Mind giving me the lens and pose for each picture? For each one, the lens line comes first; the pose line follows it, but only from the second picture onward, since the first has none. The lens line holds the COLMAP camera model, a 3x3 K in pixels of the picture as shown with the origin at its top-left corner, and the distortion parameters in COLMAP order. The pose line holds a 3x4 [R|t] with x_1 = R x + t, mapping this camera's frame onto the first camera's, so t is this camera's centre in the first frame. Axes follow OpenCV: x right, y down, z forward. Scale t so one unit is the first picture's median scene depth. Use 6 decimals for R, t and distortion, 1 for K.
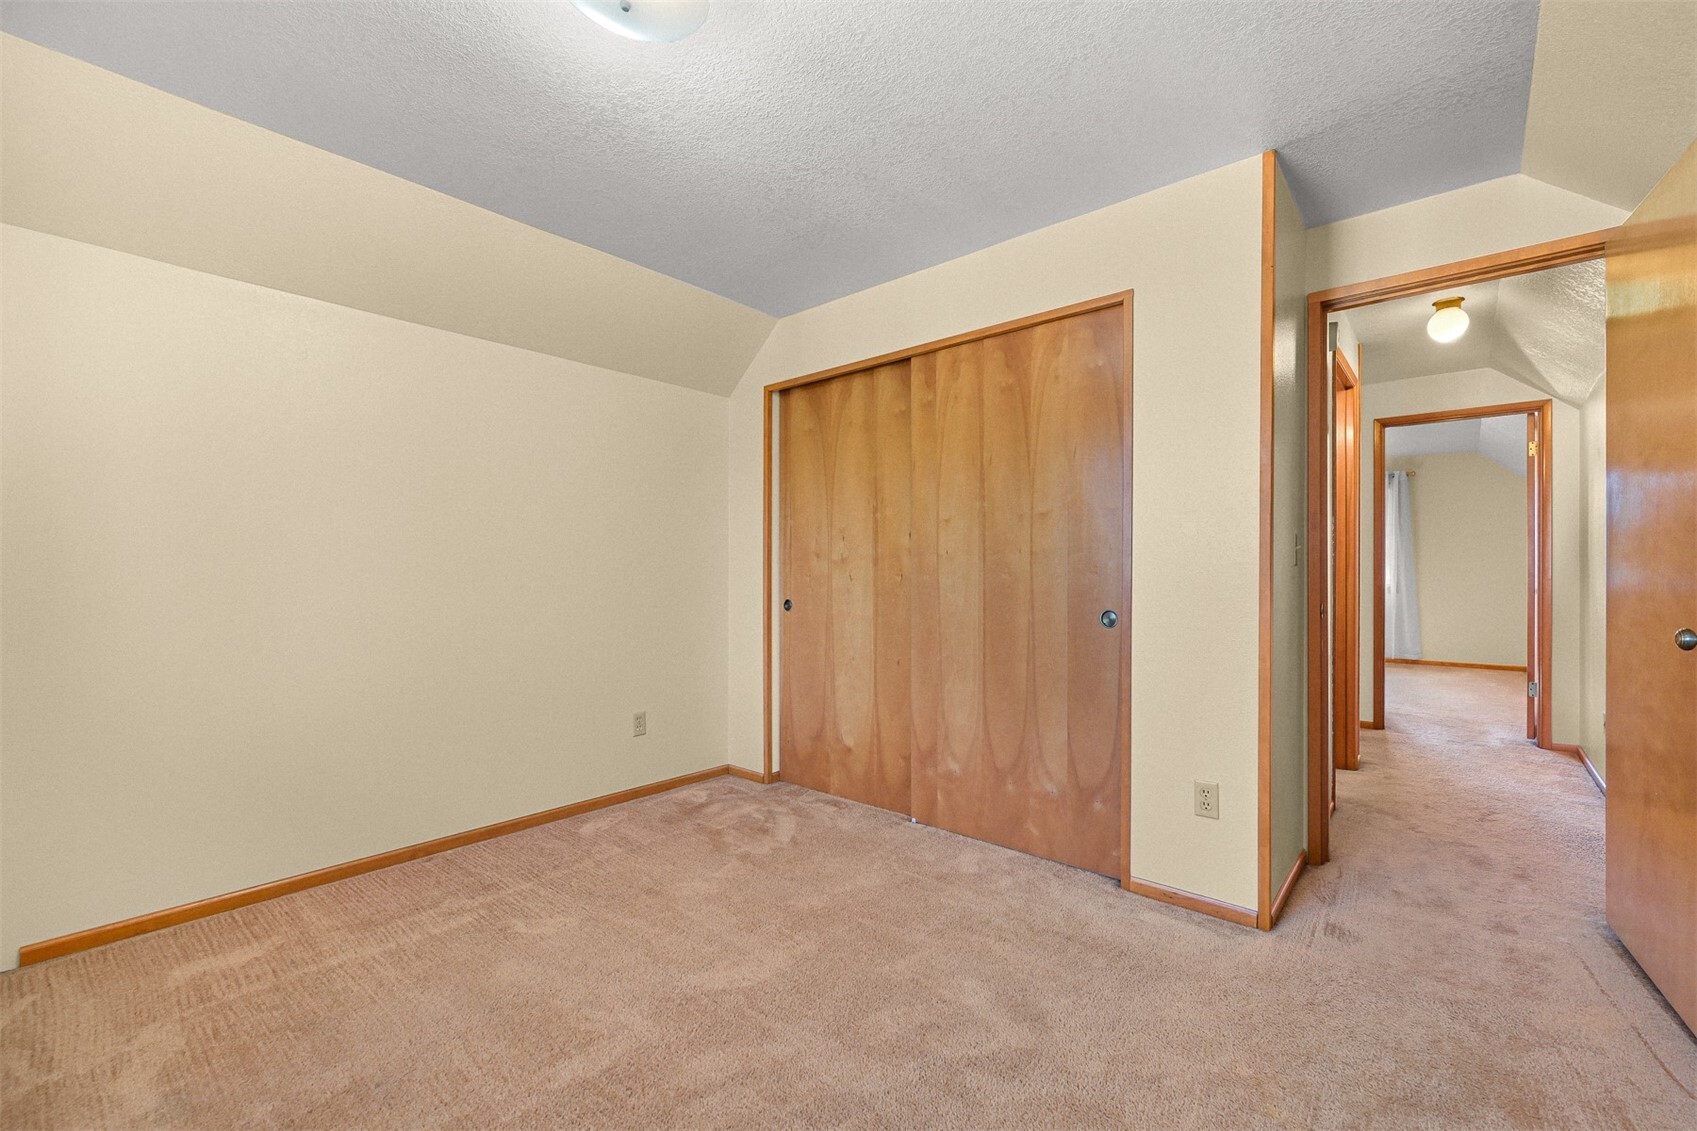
lens RADIAL K [[730.5, 0, 848.2], [0, 730.5, 567.2], [0, 0, 1]] dist [0.003894, 0.000396]
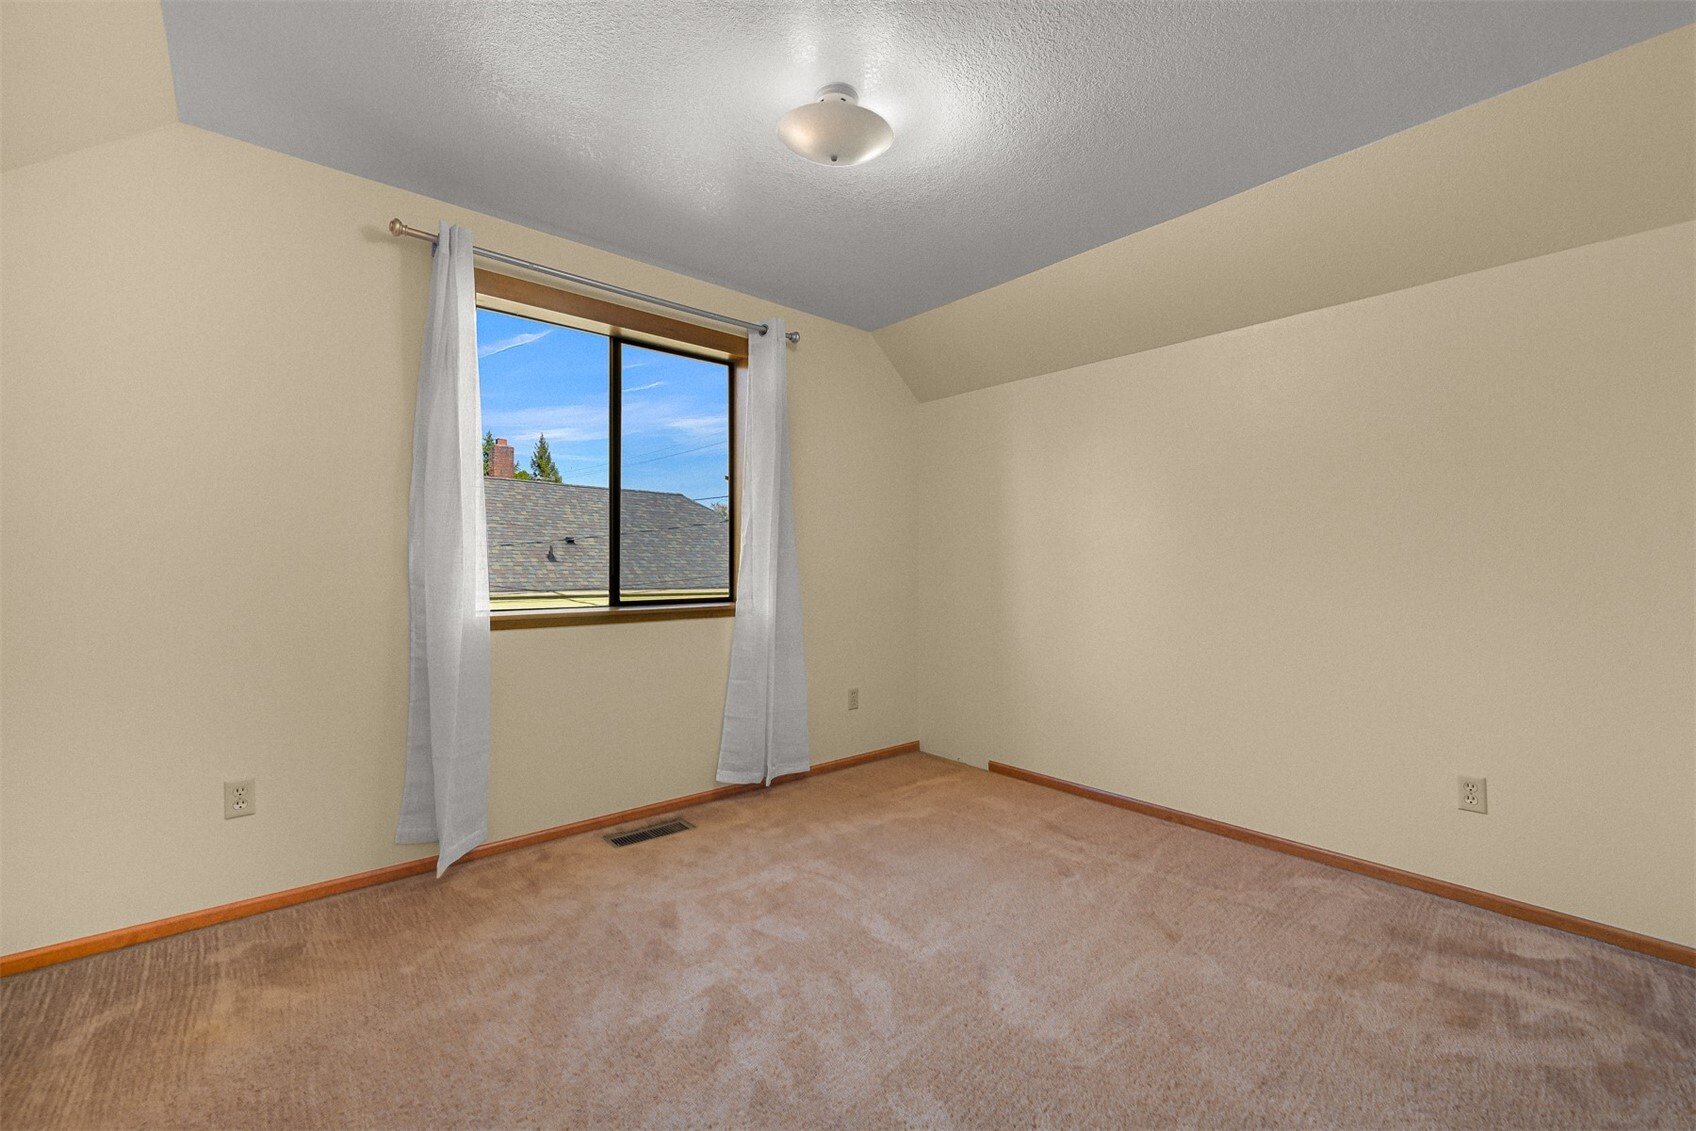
lens RADIAL K [[730.0, 0, 857.3], [0, 730.0, 565.3], [0, 0, 1]] dist [0.003894, 0.000396]
pose [[-0.158957, 0.002026, -0.987283, 0.566981], [0.001423, 0.999997, 0.001823, 0.005484], [0.987284, -0.001115, -0.158960, 0.686476]]
